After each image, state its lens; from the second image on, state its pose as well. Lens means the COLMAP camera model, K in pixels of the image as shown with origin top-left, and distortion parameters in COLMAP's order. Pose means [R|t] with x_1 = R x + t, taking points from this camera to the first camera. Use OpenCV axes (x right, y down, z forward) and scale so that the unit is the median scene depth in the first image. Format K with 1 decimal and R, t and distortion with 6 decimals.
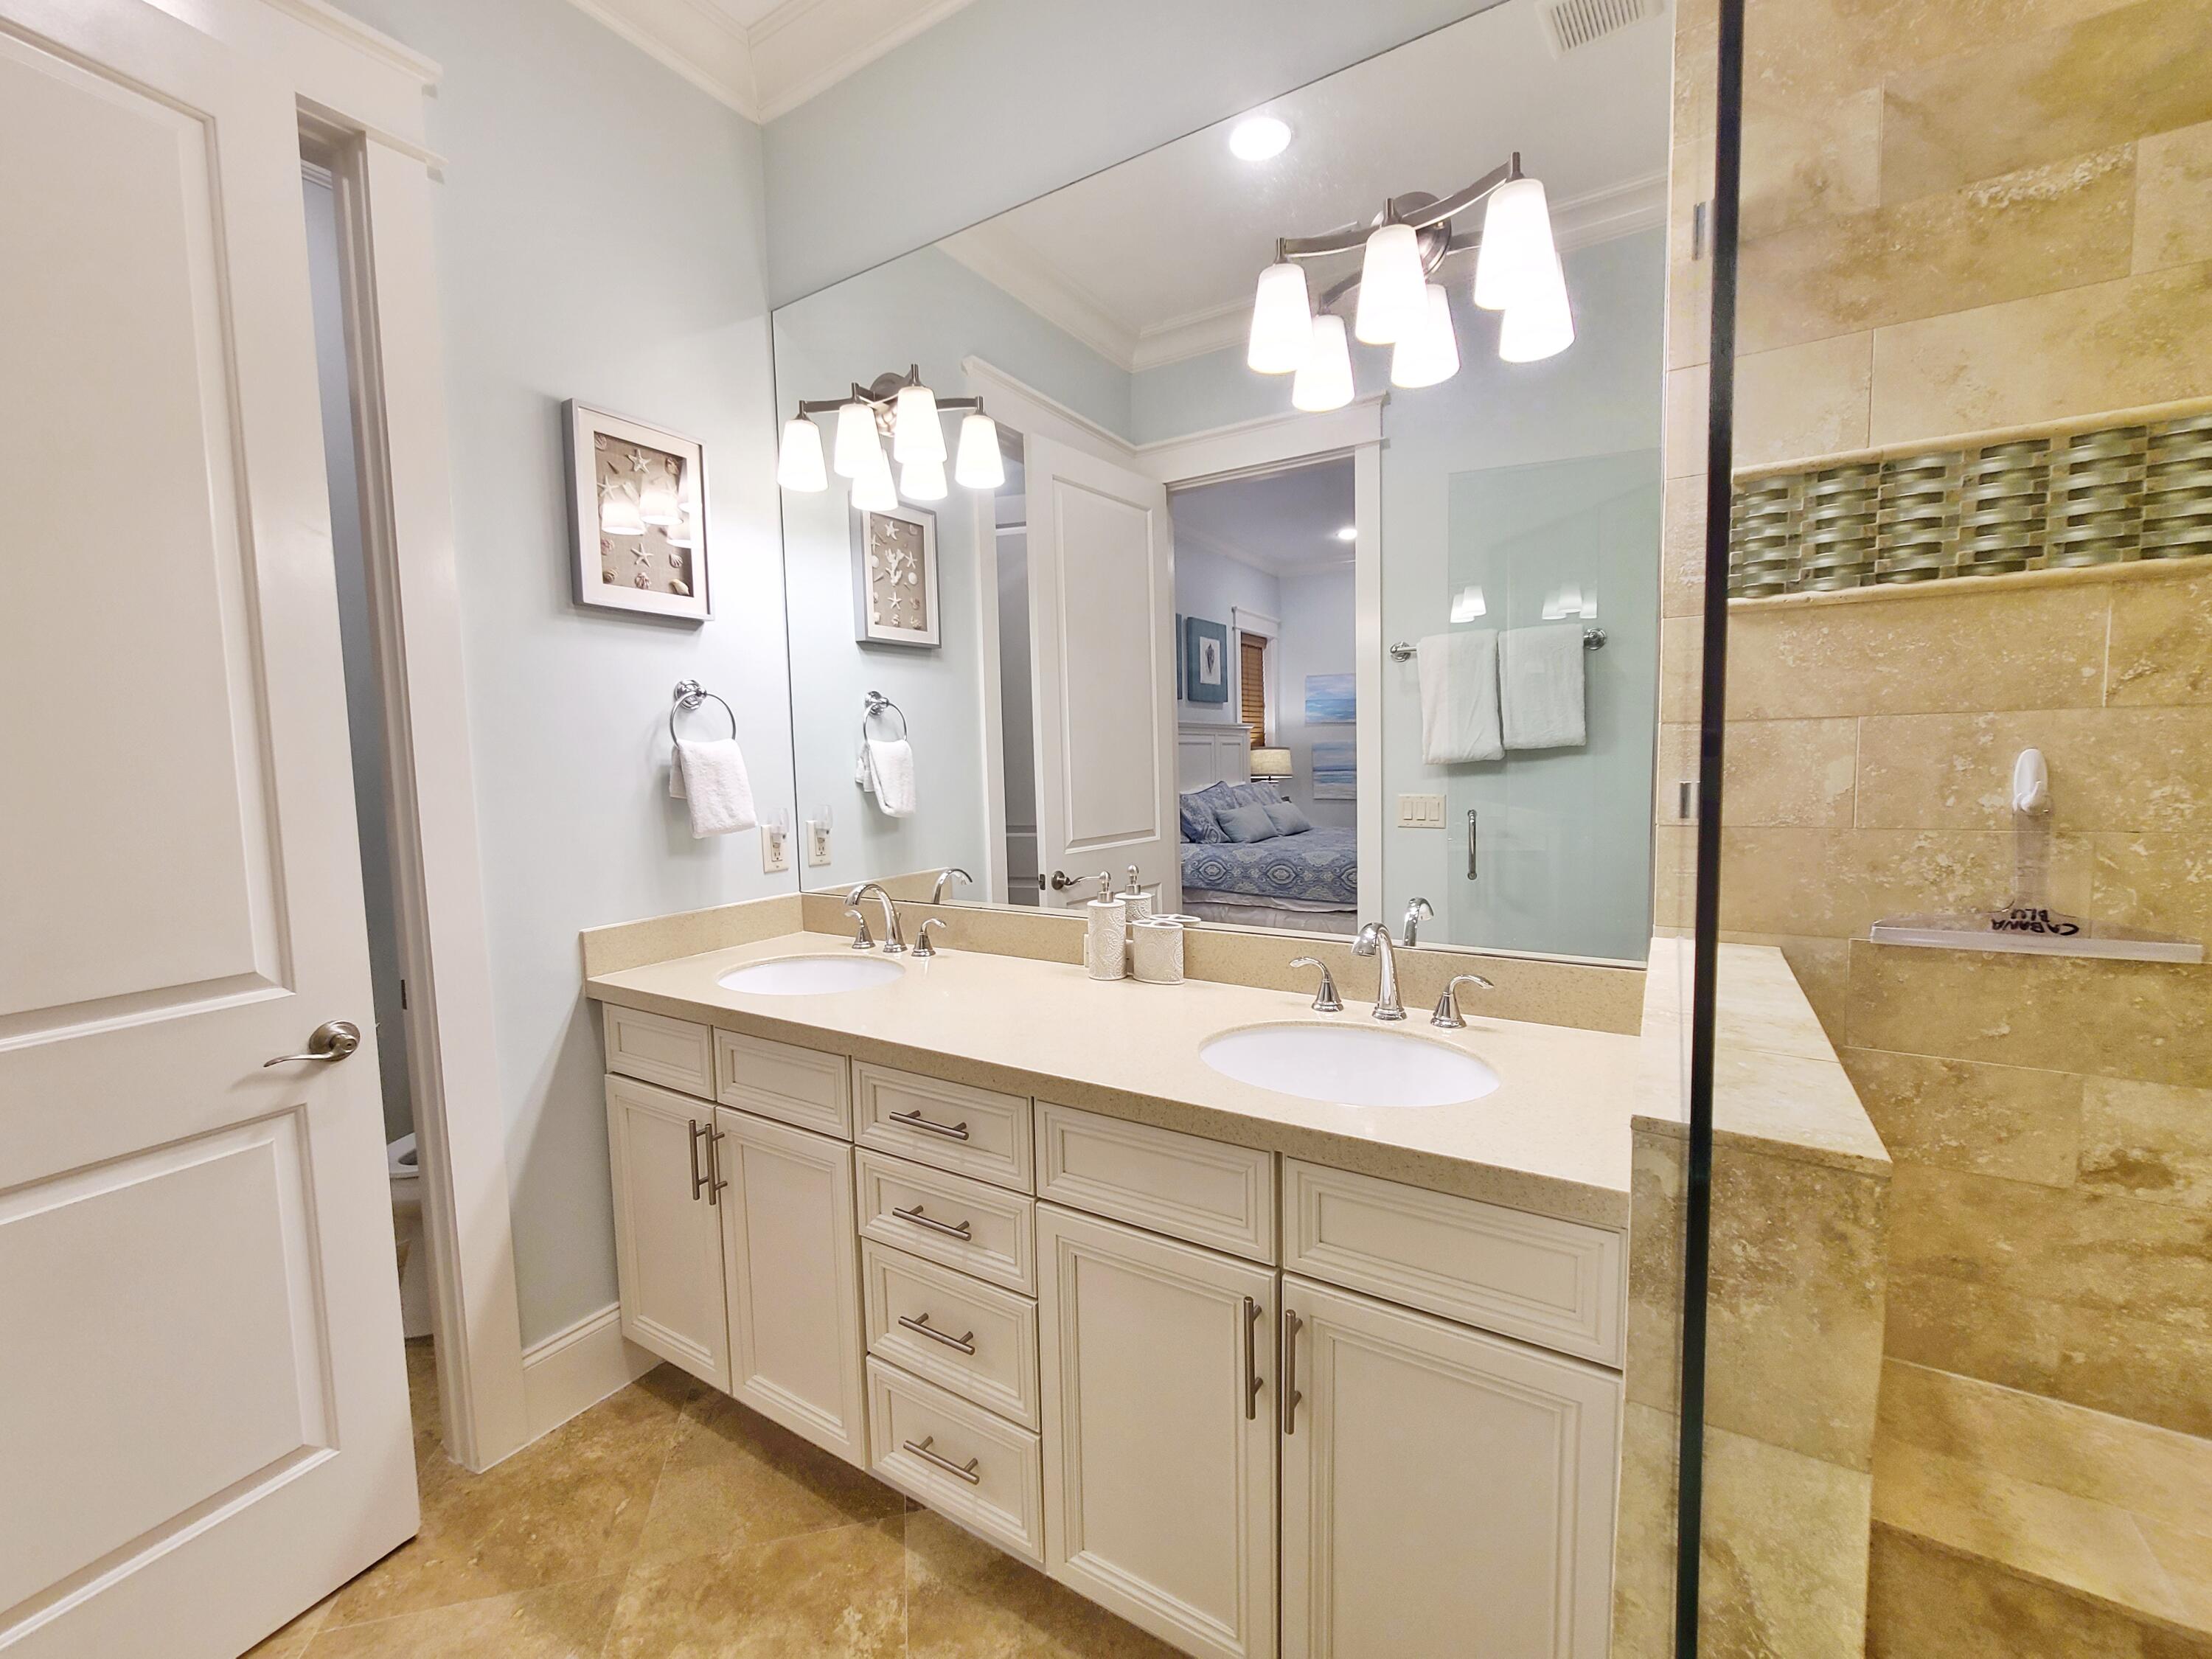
lens RADIAL K [[903.3, 0, 1106.0], [0, 903.3, 829.5], [0, 0, 1]] dist [0.002674, -0.004742]
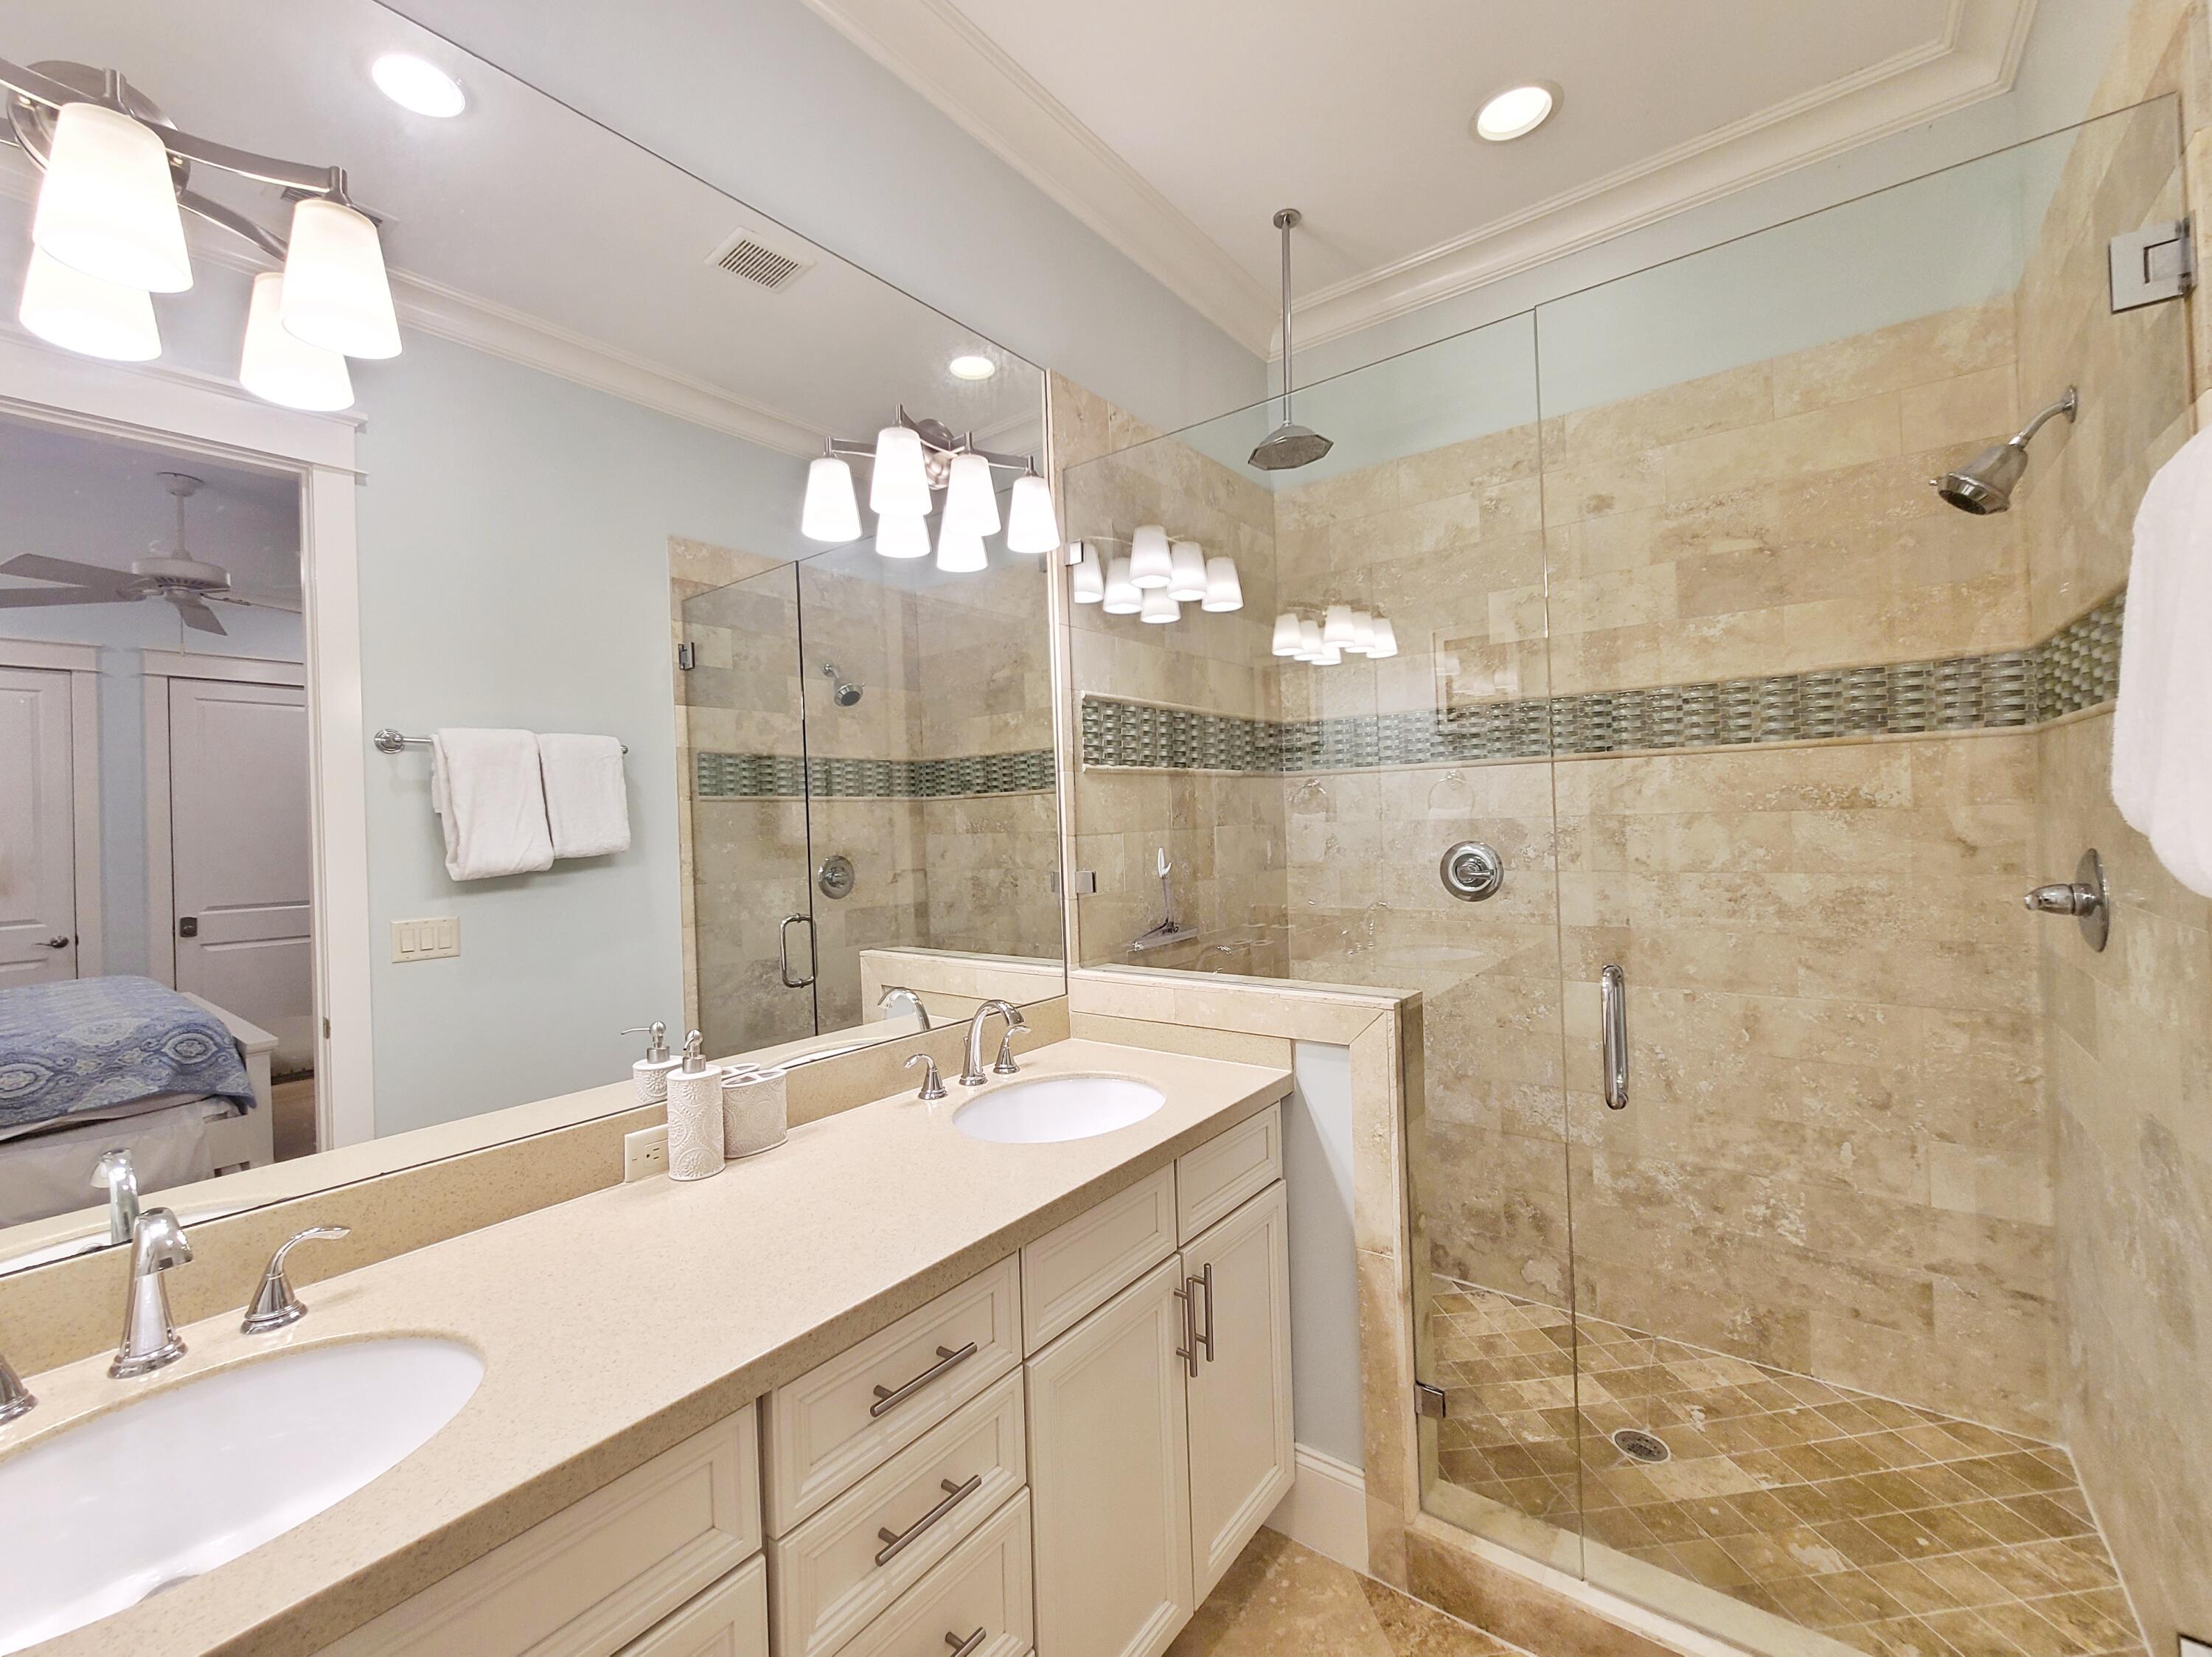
lens RADIAL K [[903.3, 0, 1106.0], [0, 903.3, 828.5], [0, 0, 1]] dist [0.002674, -0.004742]
pose [[0.096589, 0.008237, 0.995290, -1.066610], [0.107691, 0.994009, -0.018677, -0.102716], [-0.989481, 0.108988, 0.095123, 0.854488]]
